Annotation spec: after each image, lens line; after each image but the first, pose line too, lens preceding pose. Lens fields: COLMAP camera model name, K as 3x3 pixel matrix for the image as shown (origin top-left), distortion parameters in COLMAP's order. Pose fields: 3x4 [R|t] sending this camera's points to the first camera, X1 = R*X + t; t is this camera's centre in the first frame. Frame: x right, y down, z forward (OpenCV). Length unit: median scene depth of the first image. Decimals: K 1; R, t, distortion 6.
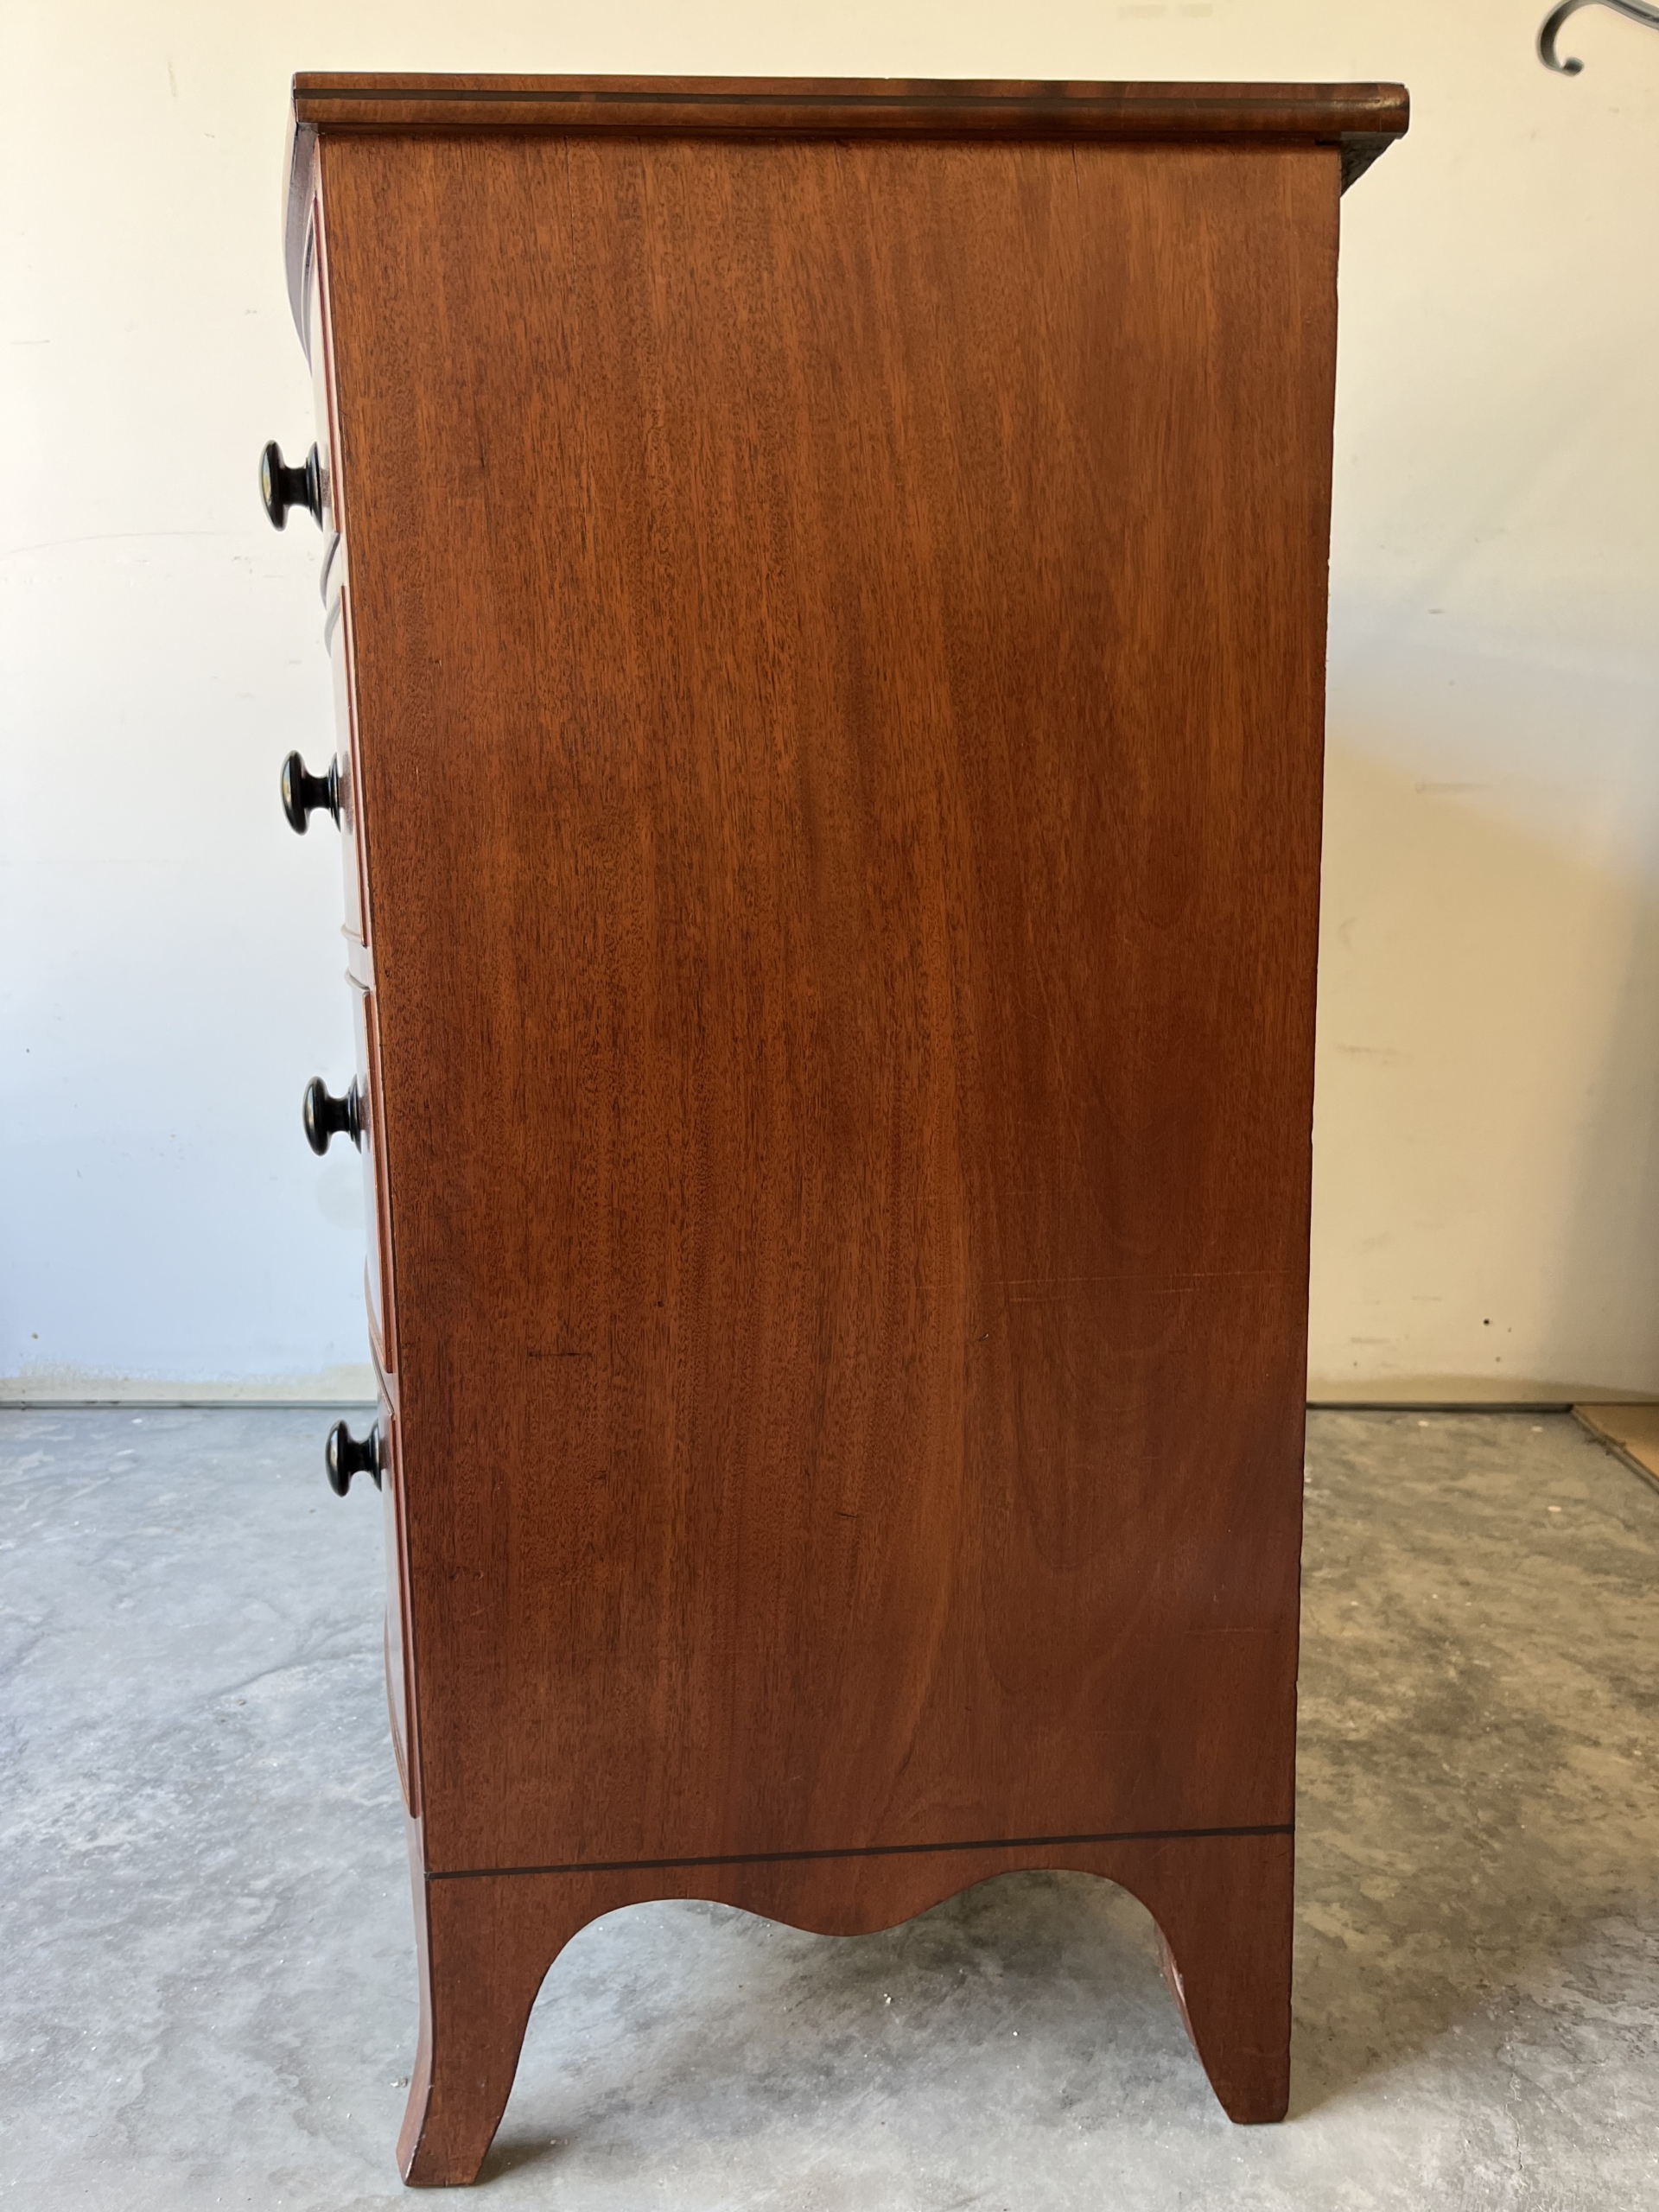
lens RADIAL K [[1713.3, 0, 829.5], [0, 1713.3, 1106.0], [0, 0, 1]] dist [0.014427, -0.004749]
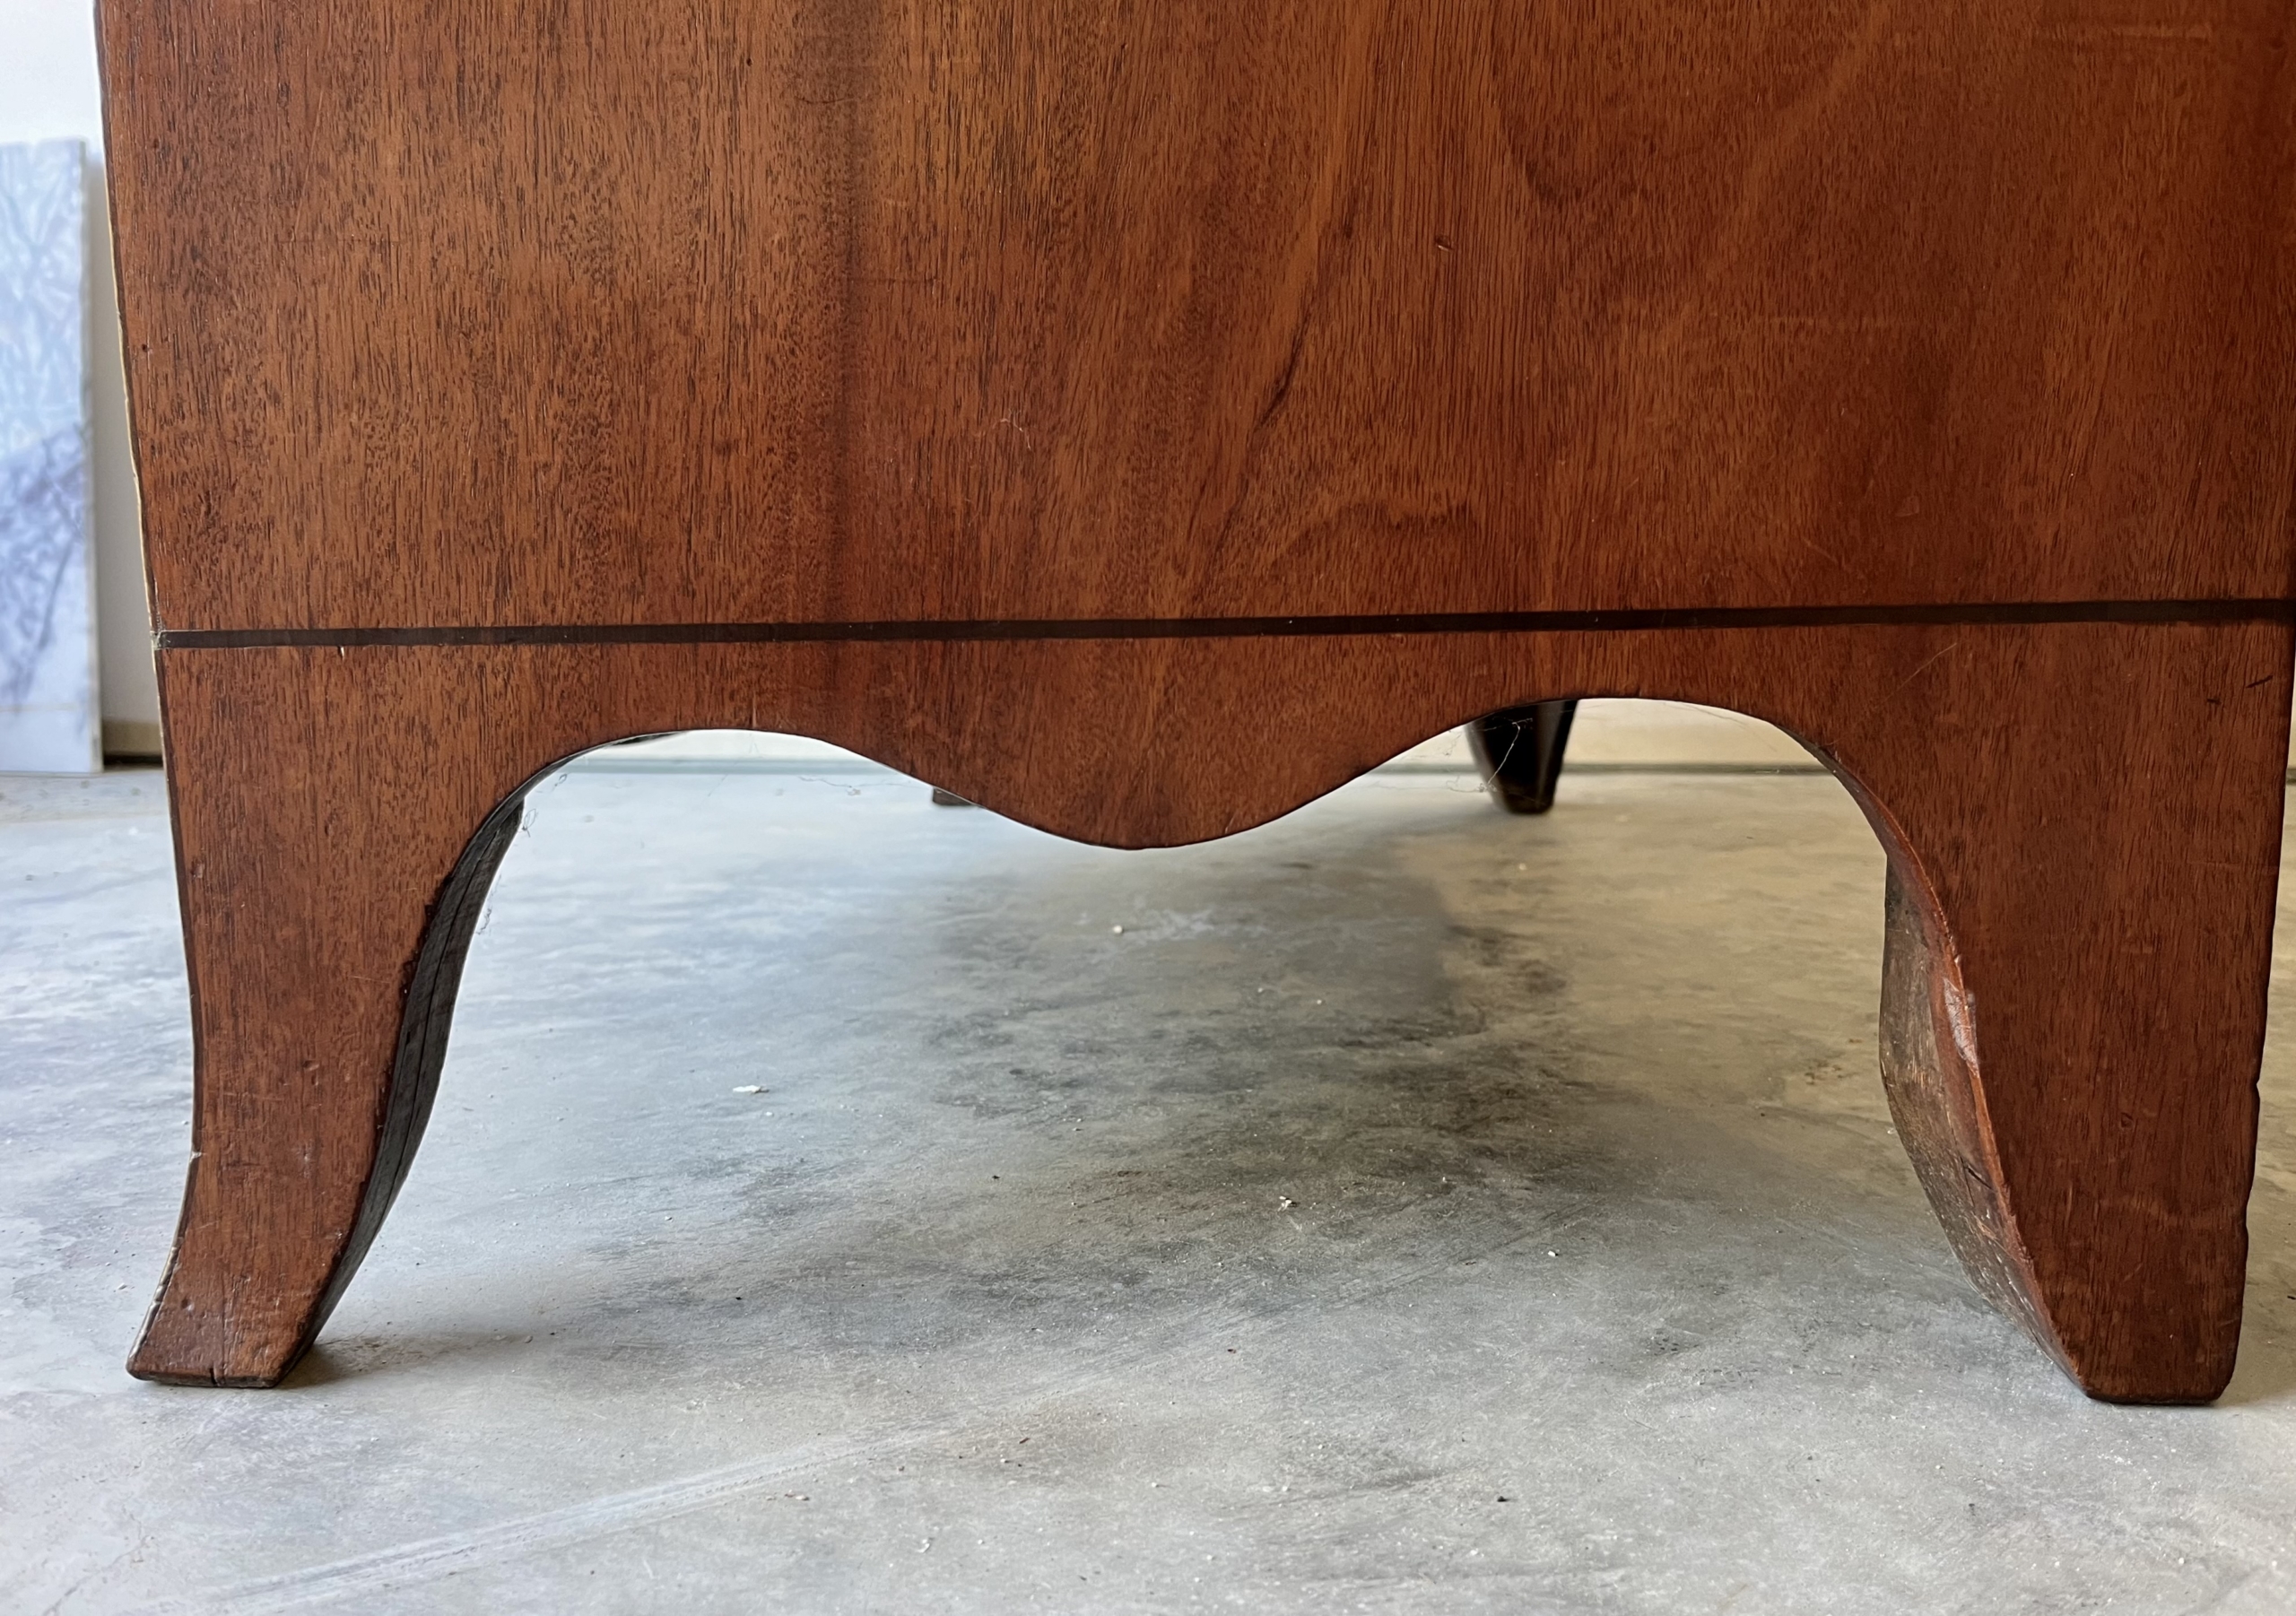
lens RADIAL K [[1868.8, 0, 1148.0], [0, 1868.8, 808.0], [0, 0, 1]] dist [0.016639, 0.005394]
pose [[0.991054, 0.024150, -0.131259, 0.072713], [-0.021469, 0.999532, 0.021799, 0.467169], [0.131724, -0.018786, 0.991108, 0.558312]]
